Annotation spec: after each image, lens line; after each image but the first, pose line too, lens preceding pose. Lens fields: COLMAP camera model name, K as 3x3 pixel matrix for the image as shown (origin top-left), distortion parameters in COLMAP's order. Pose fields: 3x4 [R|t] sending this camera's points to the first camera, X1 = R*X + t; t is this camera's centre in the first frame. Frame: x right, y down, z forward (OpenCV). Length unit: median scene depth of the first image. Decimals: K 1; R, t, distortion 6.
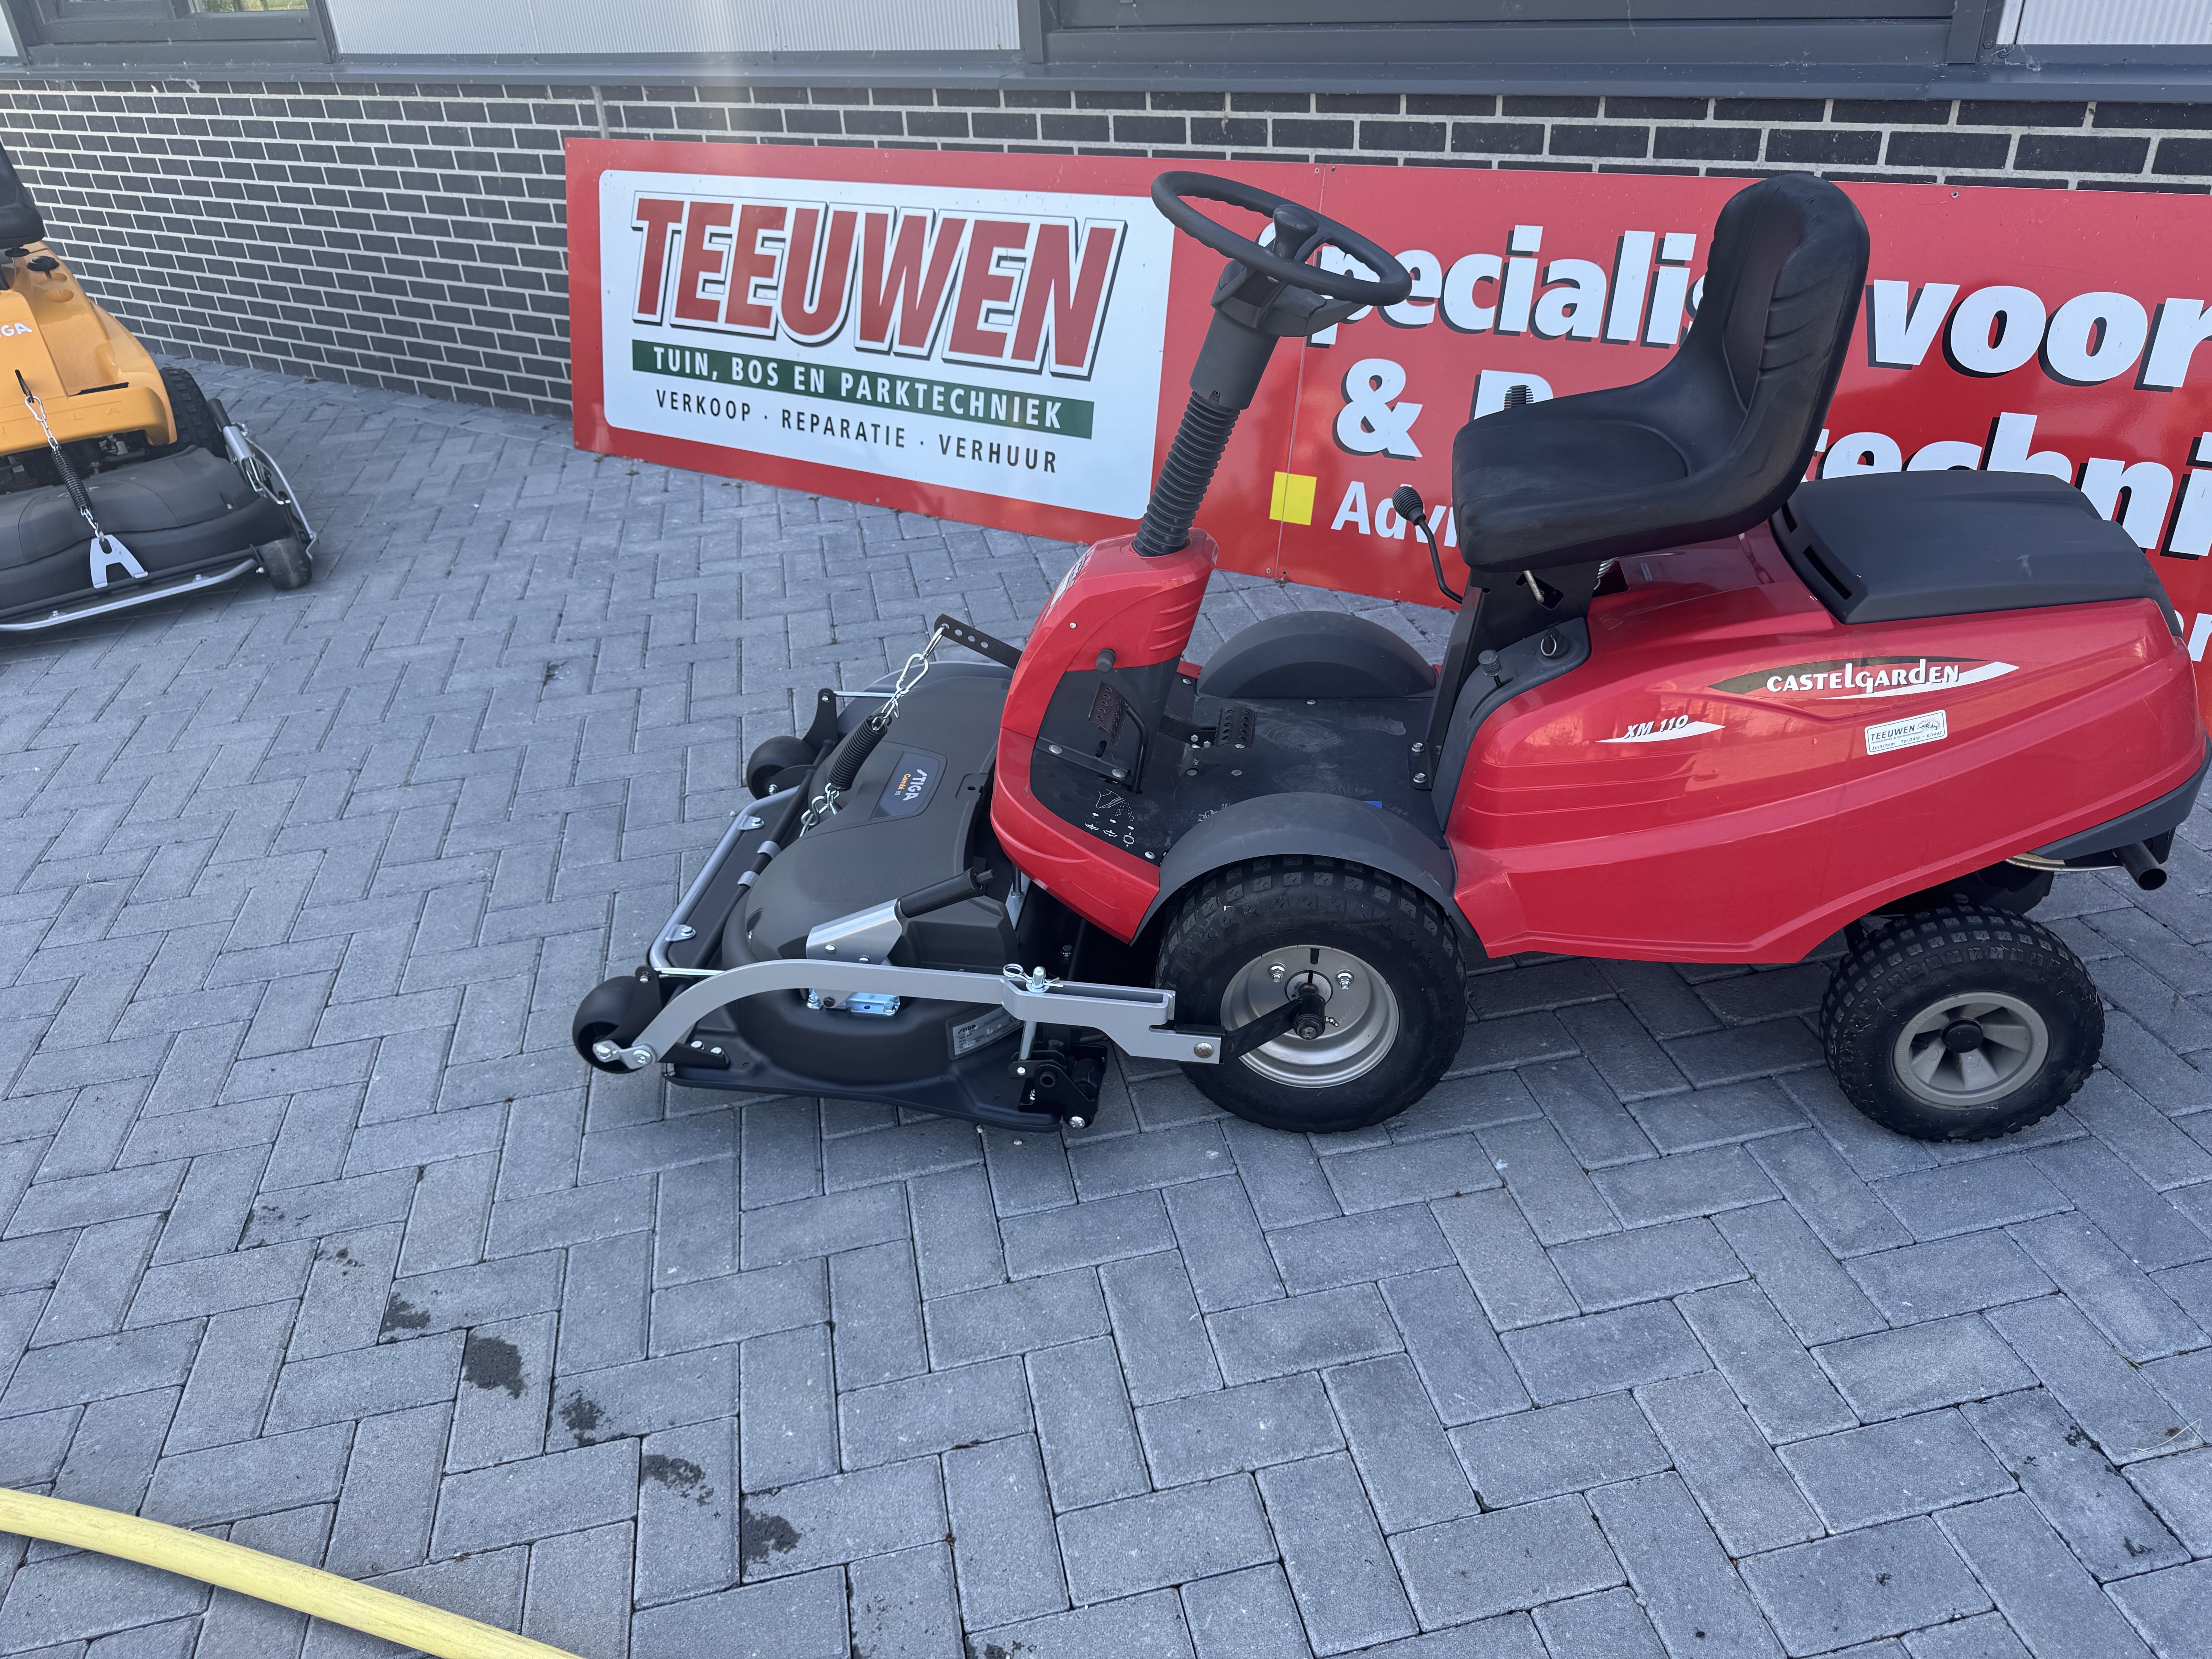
lens RADIAL K [[1555.0, 0, 1107.0], [0, 1555.0, 838.0], [0, 0, 1]] dist [0.170123, -0.371920]
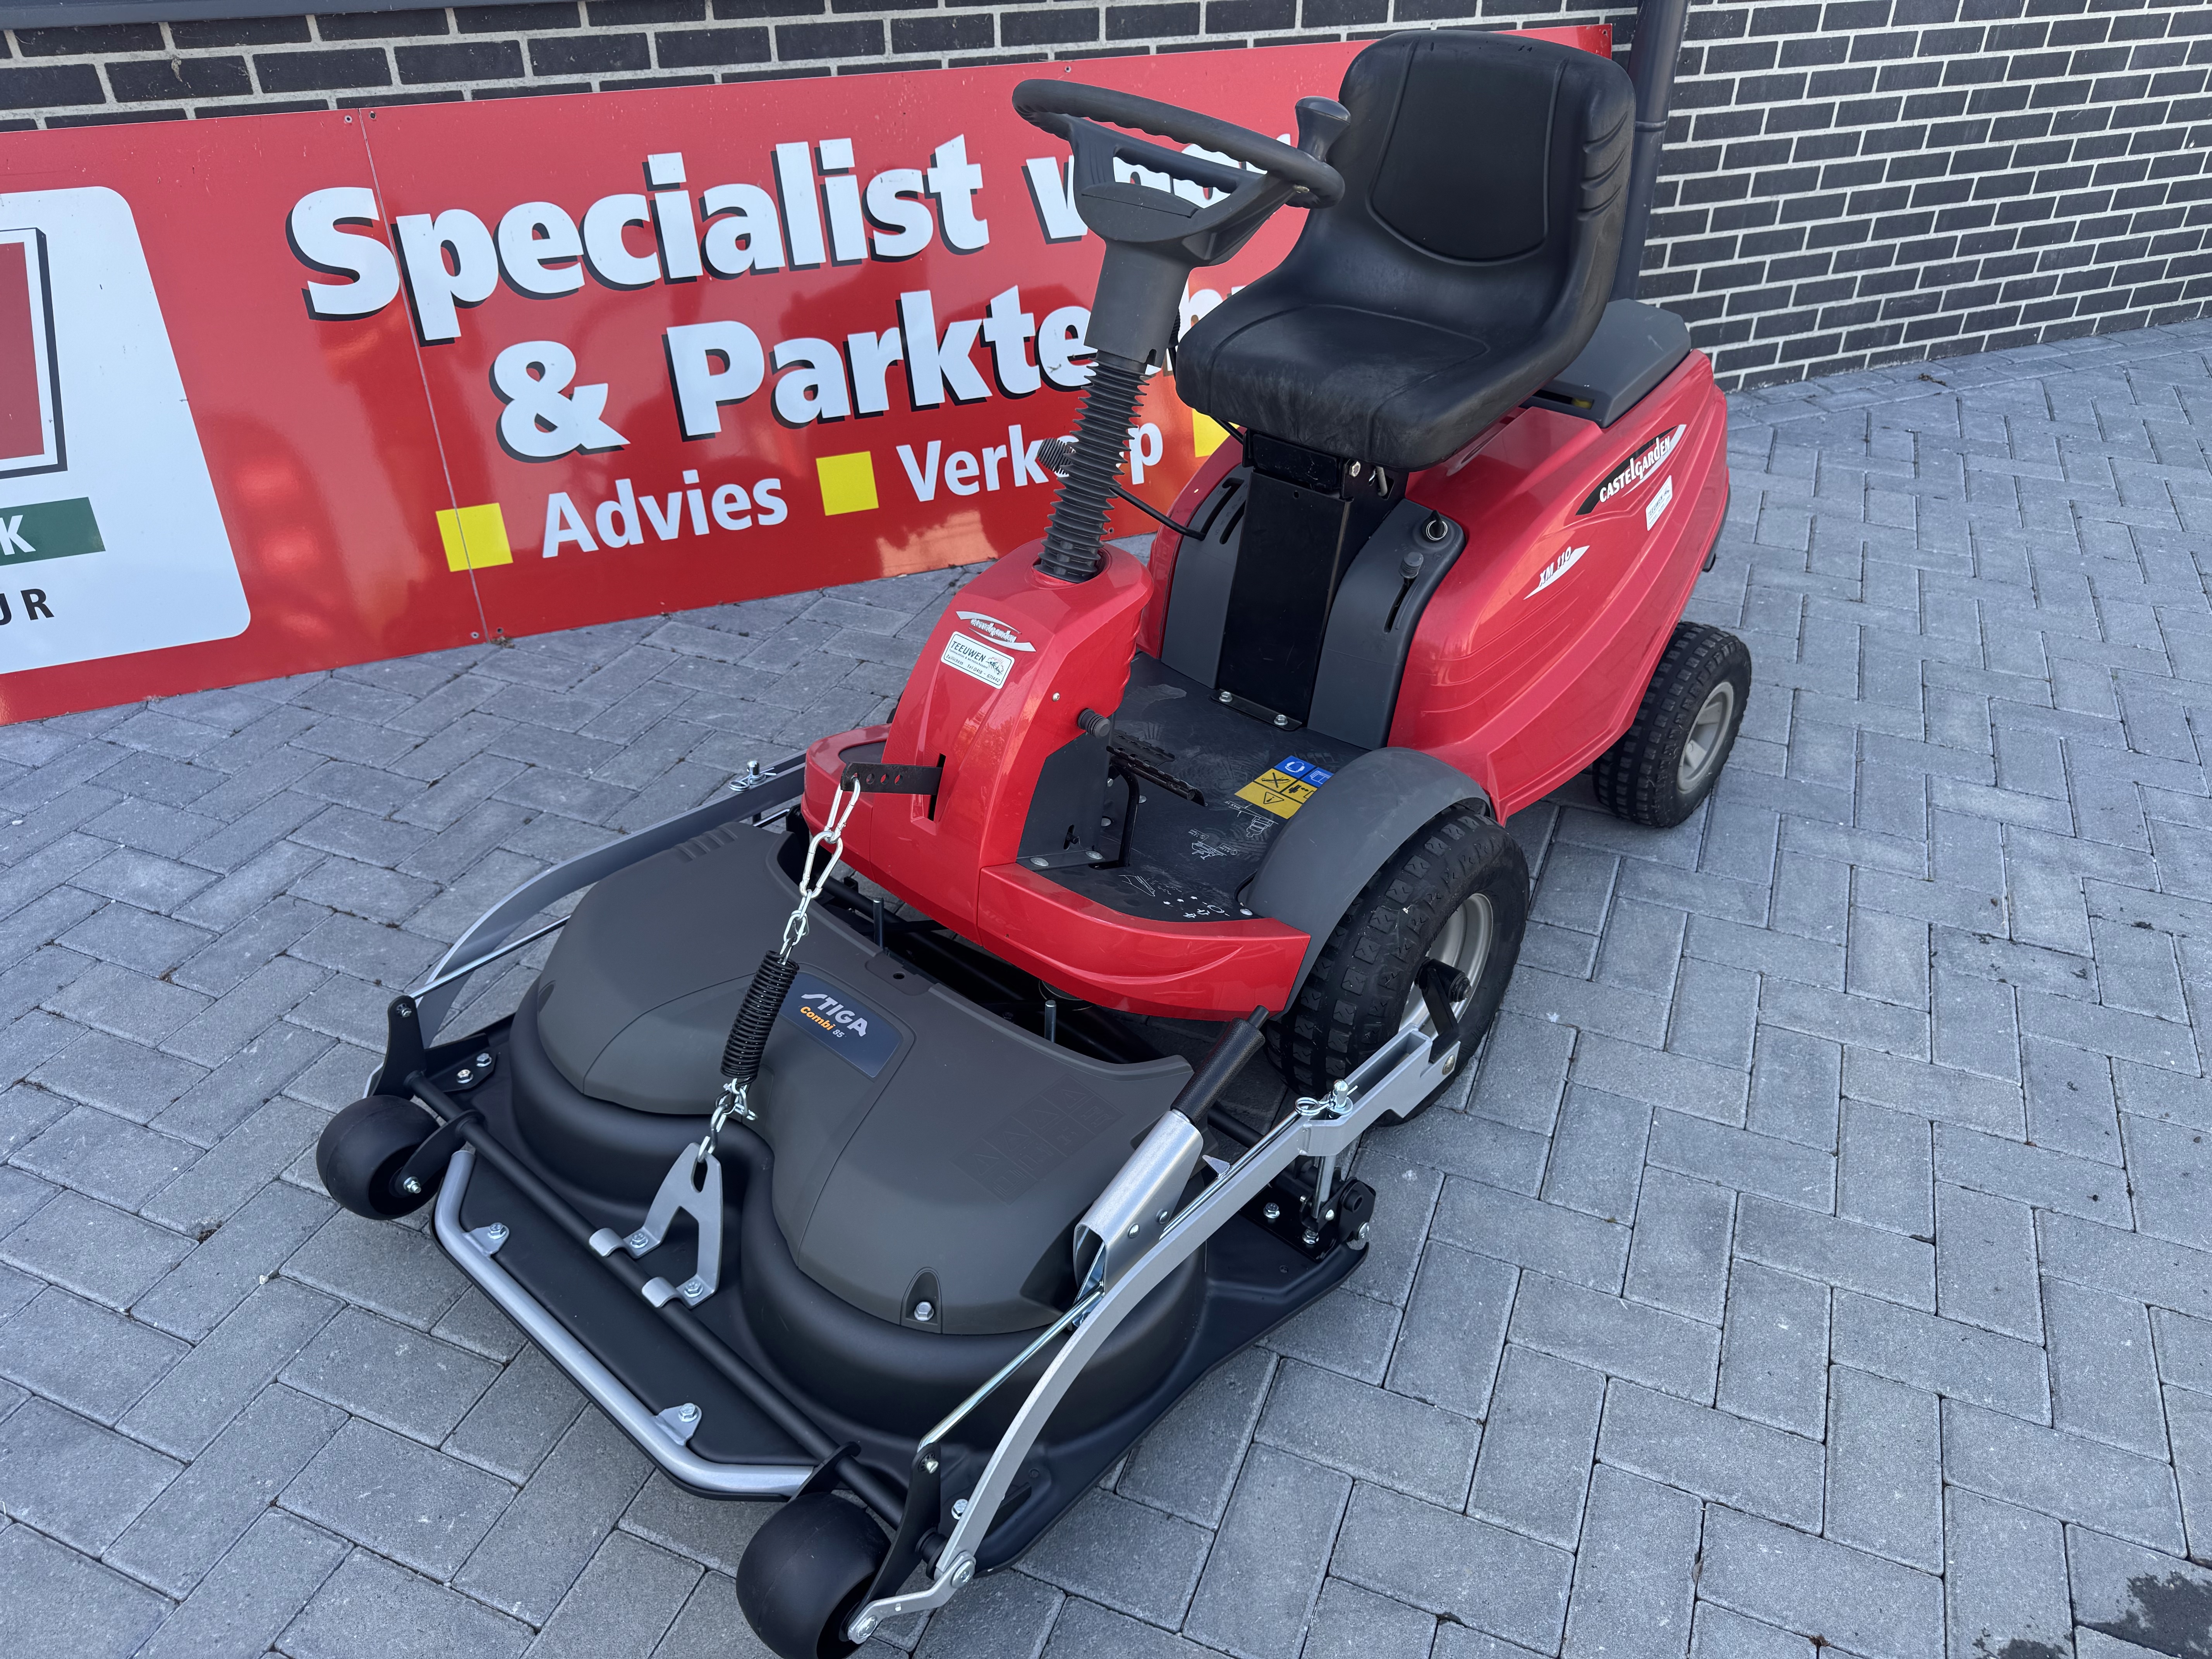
lens RADIAL K [[1552.0, 0, 1102.2], [0, 1552.0, 845.8], [0, 0, 1]] dist [0.105241, -0.214555]
pose [[0.561433, -0.424148, 0.710558, -0.291887], [0.399351, 0.890924, 0.216273, -0.112926], [-0.724784, 0.162339, 0.669577, 0.254451]]
